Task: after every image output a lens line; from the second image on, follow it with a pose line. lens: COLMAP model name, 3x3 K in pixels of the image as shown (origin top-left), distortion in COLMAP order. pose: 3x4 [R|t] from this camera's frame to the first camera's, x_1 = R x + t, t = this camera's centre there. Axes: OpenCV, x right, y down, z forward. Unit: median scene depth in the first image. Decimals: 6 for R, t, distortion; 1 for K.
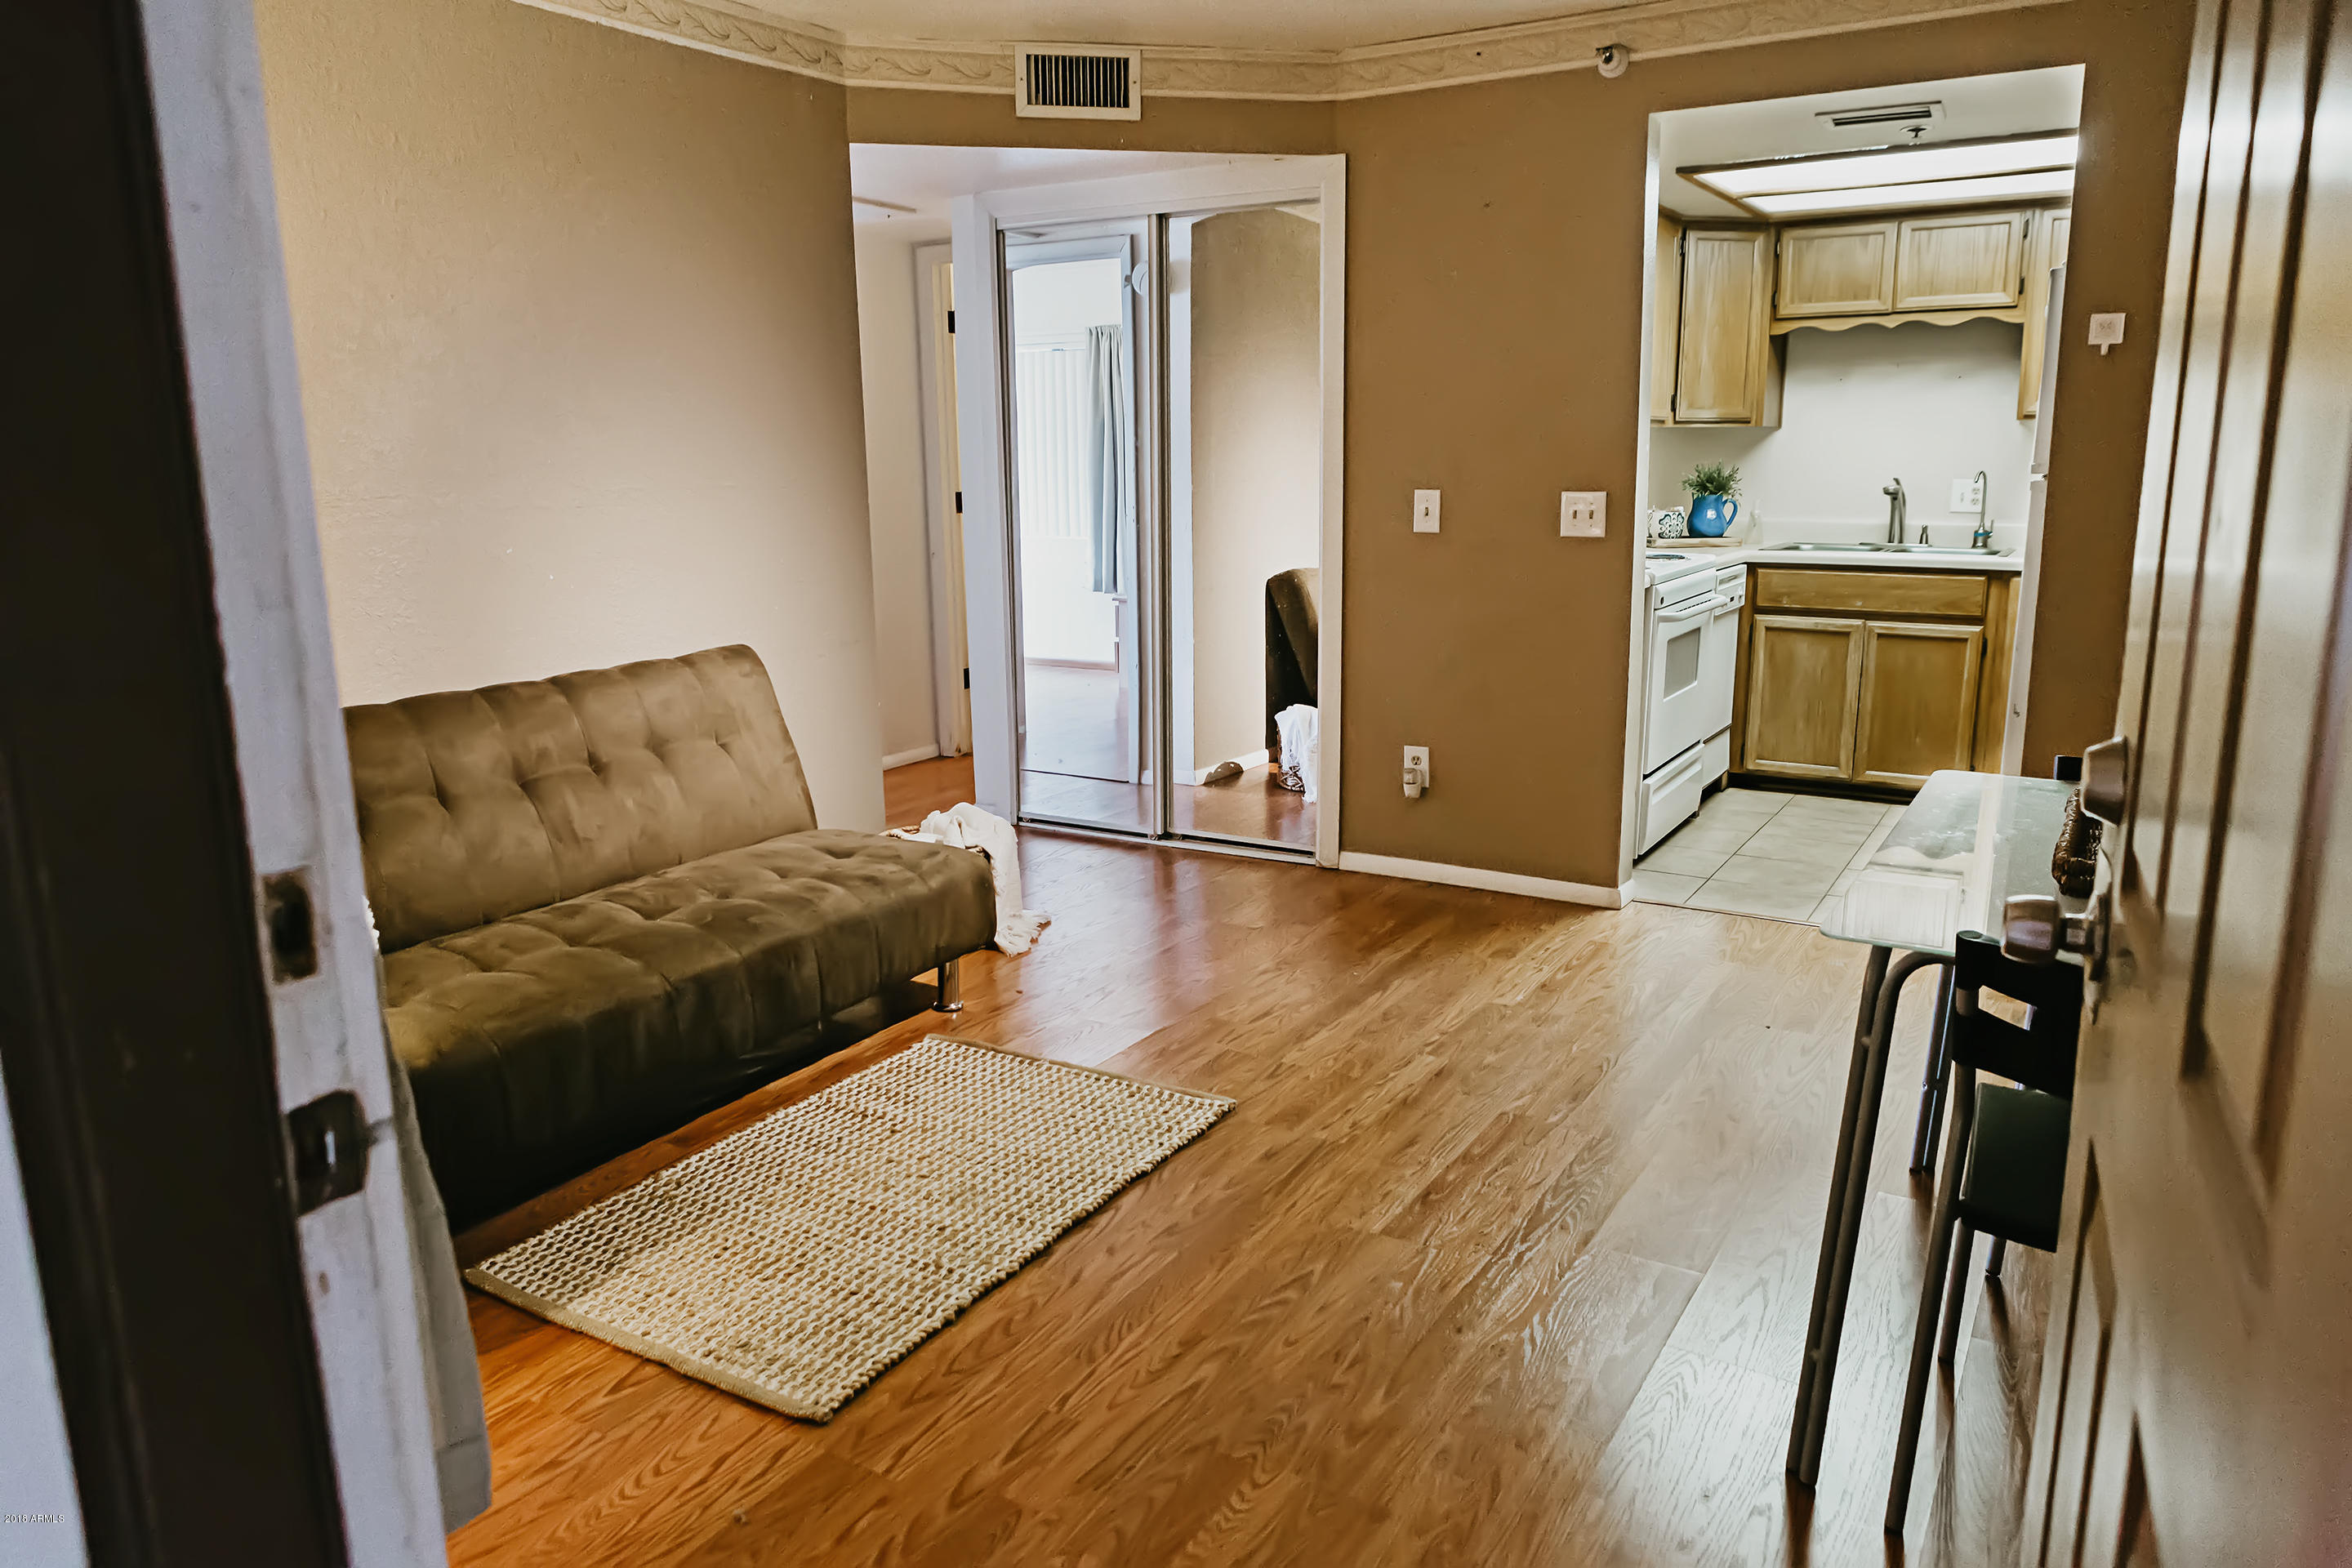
lens RADIAL K [[1588.4, 0, 1176.9], [0, 1588.4, 777.9], [0, 0, 1]] dist [-0.030599, 0.030251]
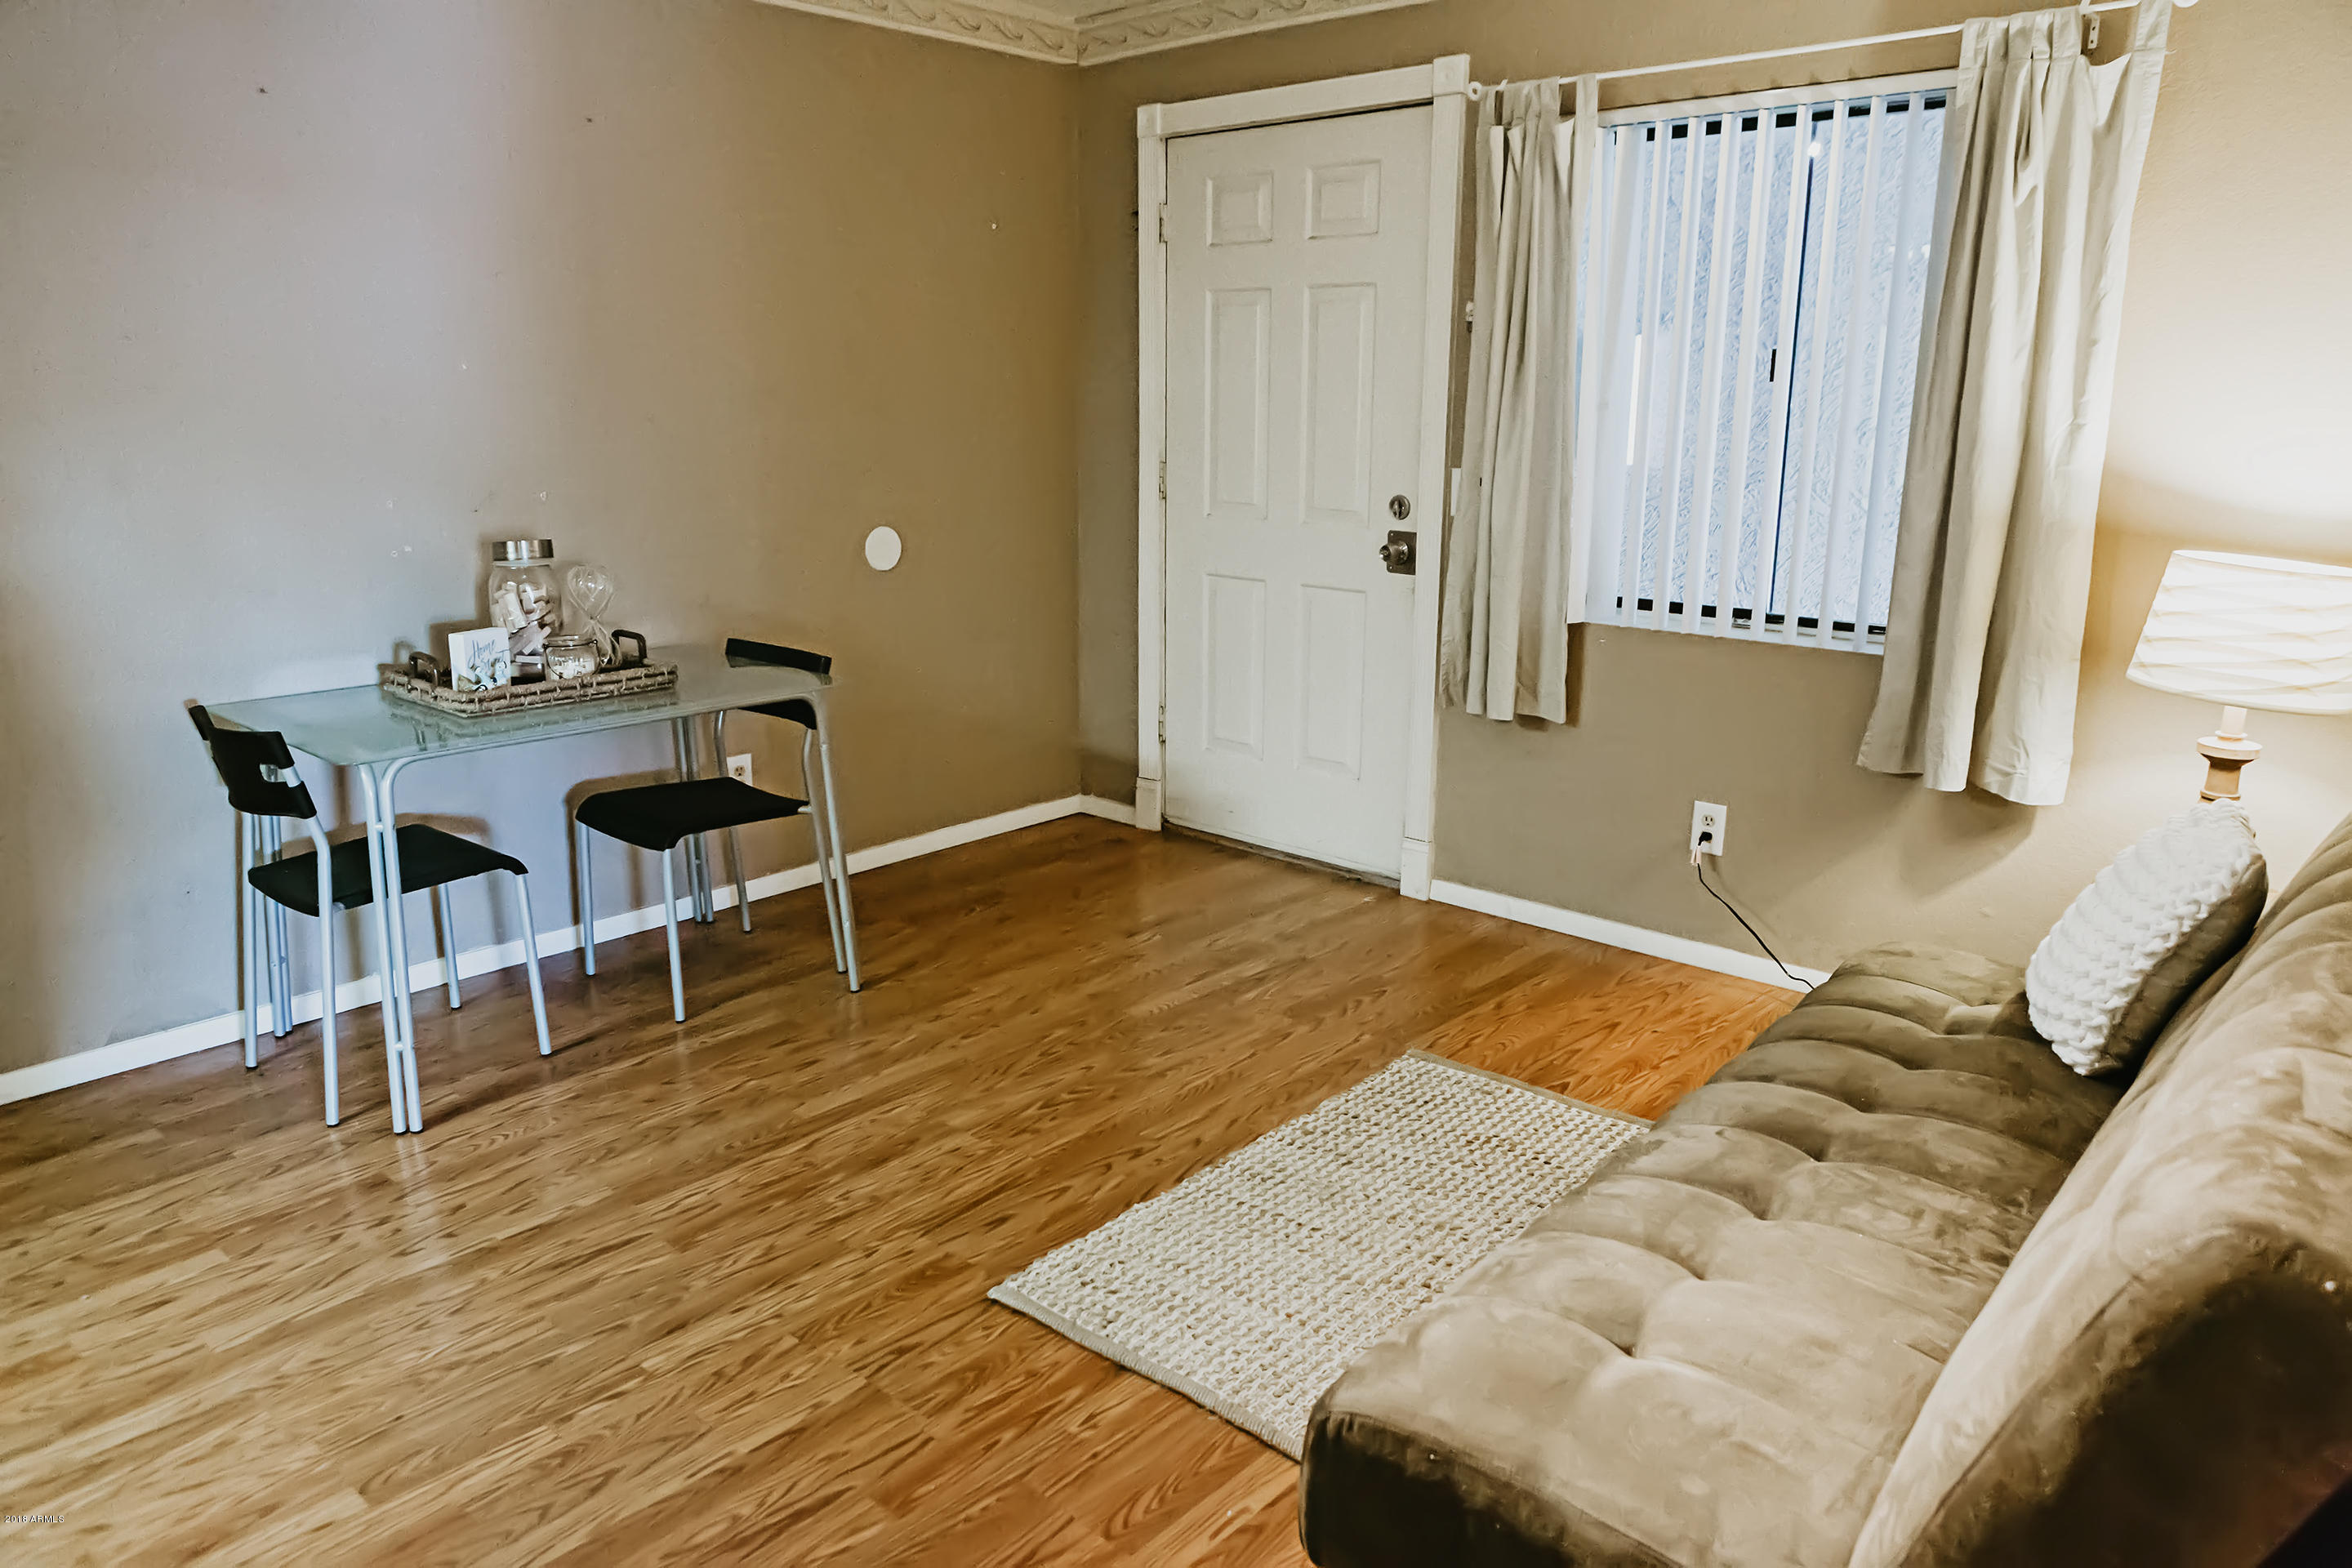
lens RADIAL K [[1588.4, 0, 1176.9], [0, 1588.4, 777.9], [0, 0, 1]] dist [-0.030599, 0.030251]
pose [[-0.983867, -0.037979, 0.174821, -0.130555], [0.041088, 0.903111, 0.427437, -0.254206], [-0.174117, 0.427724, -0.886981, 1.149504]]
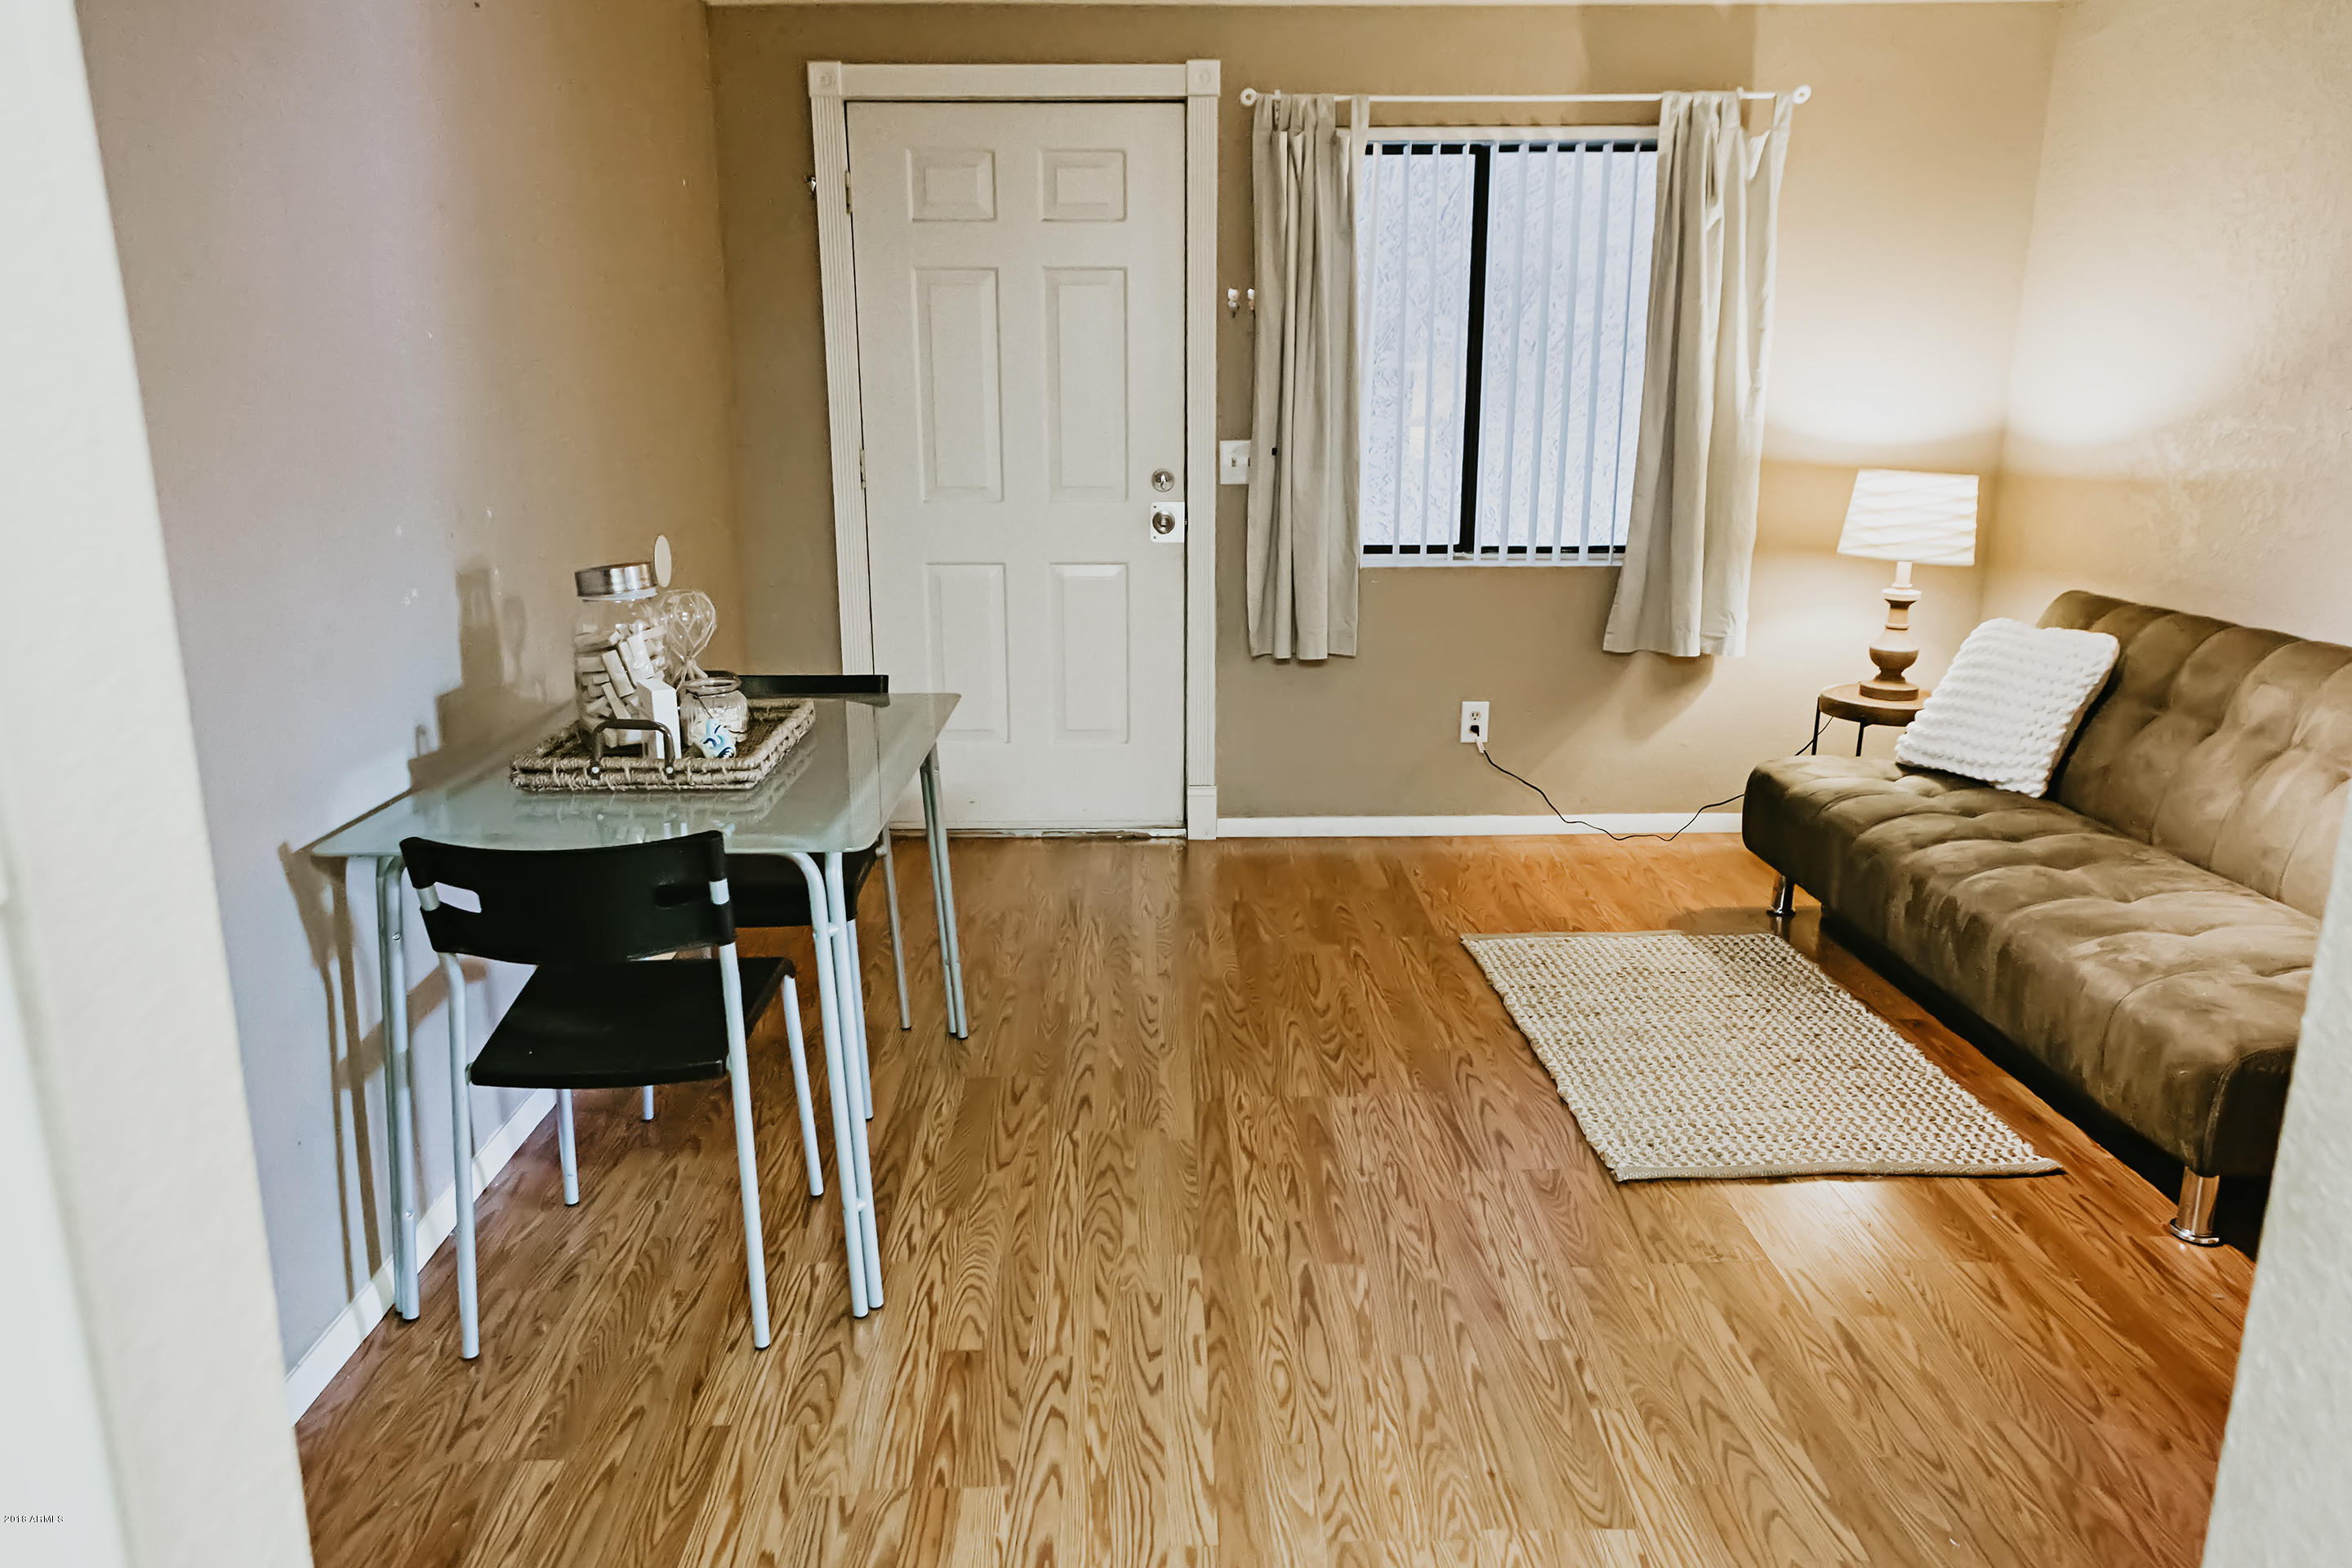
lens RADIAL K [[1599.5, 0, 1170.1], [0, 1599.5, 771.7], [0, 0, 1]] dist [0.006497, 0.024247]
pose [[-0.843578, 0.140653, -0.518260, 0.483855], [-0.098932, 0.907865, 0.407424, -0.236929], [0.527815, 0.394966, -0.751939, 1.058807]]
